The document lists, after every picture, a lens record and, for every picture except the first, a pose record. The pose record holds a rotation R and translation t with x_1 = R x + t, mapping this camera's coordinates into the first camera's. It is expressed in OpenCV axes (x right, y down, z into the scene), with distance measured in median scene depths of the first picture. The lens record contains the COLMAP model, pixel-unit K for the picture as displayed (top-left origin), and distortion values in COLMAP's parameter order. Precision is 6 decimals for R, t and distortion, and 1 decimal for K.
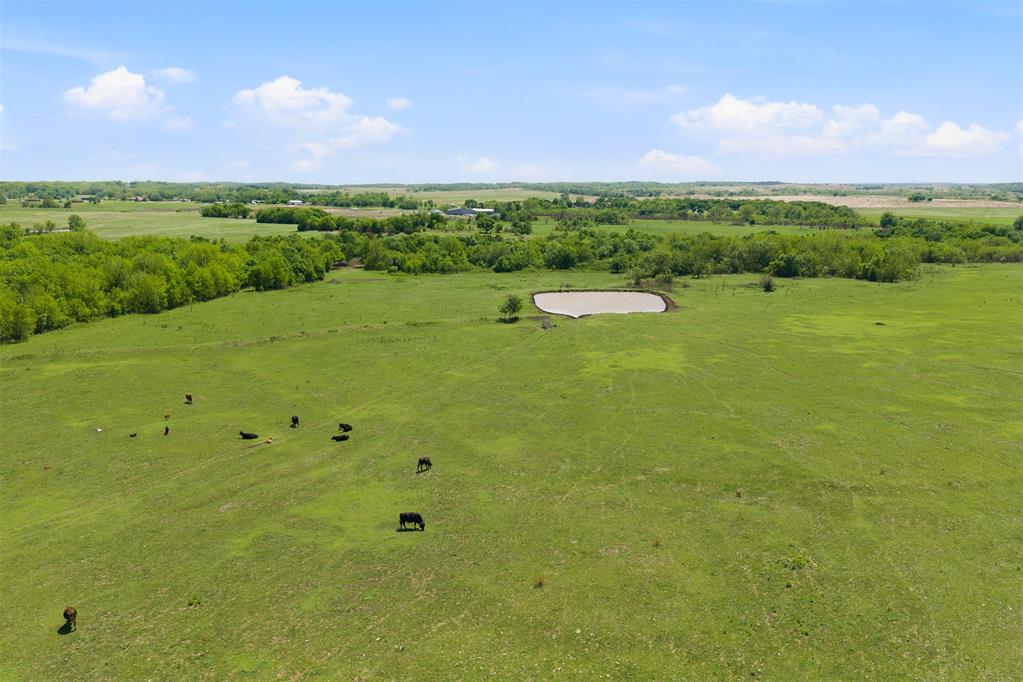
lens RADIAL K [[854.8, 0, 511.5], [0, 854.8, 341.0], [0, 0, 1]] dist [0.054908, -0.150551]
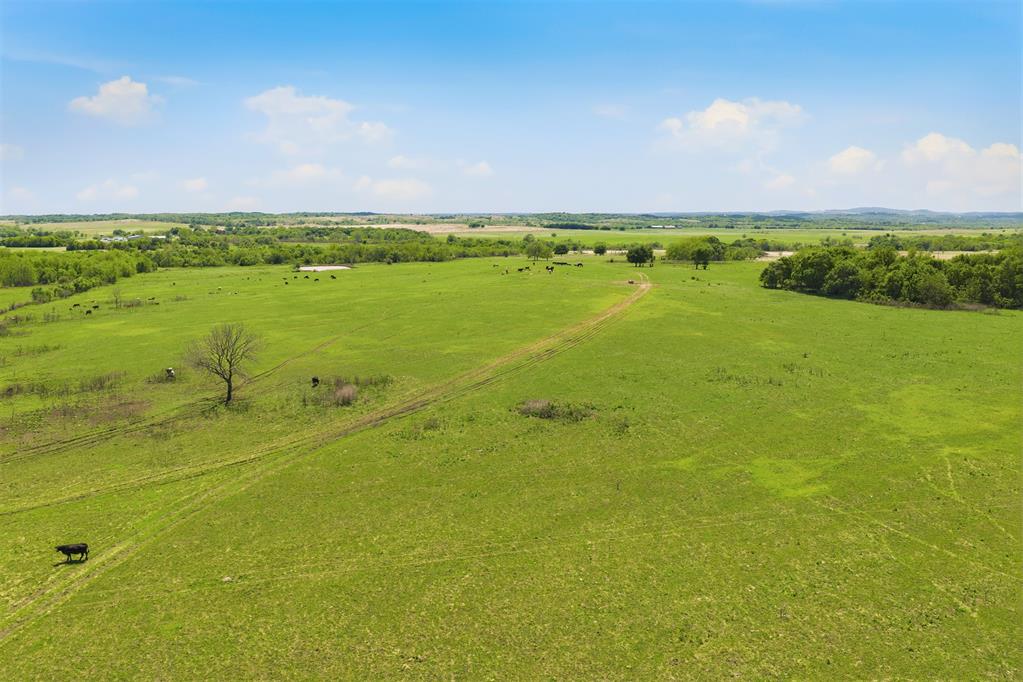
lens RADIAL K [[843.4, 0, 511.5], [0, 843.4, 341.0], [0, 0, 1]] dist [0.014938, -0.026721]
pose [[0.894699, -0.070116, 0.441133, -0.217394], [0.084043, 0.996389, -0.012084, 0.104378], [-0.438693, 0.047886, 0.897360, -0.602835]]
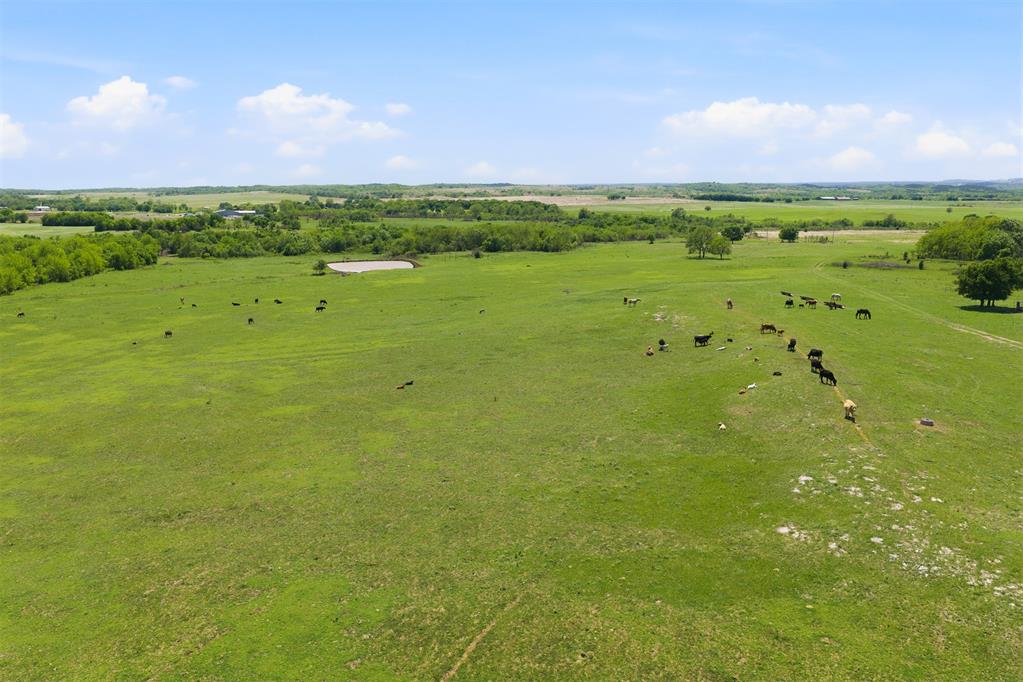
lens RADIAL K [[843.4, 0, 511.5], [0, 843.4, 341.0], [0, 0, 1]] dist [0.014938, -0.026721]
pose [[0.956164, -0.060724, 0.286466, -0.047156], [0.060536, 0.998121, 0.009520, 0.042671], [-0.286506, 0.008239, 0.958043, -0.253396]]
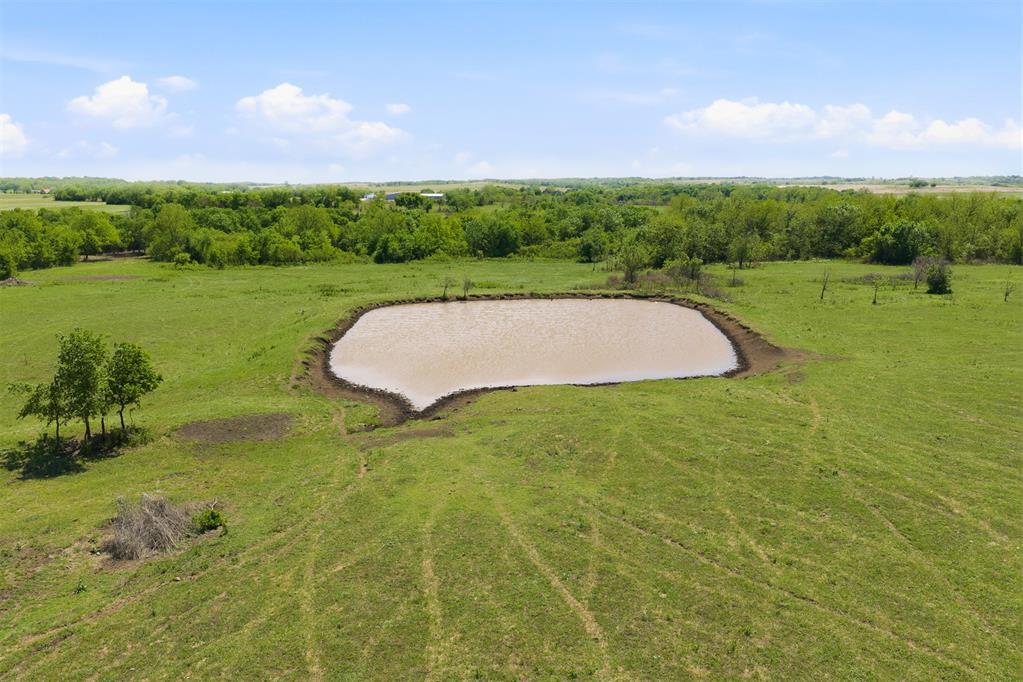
lens RADIAL K [[843.4, 0, 511.5], [0, 843.4, 341.0], [0, 0, 1]] dist [0.014938, -0.026721]
pose [[0.999582, -0.013528, 0.025544, 0.039764], [0.013490, 0.999908, 0.001660, -0.019711], [-0.025564, -0.001315, 0.999672, 0.306719]]
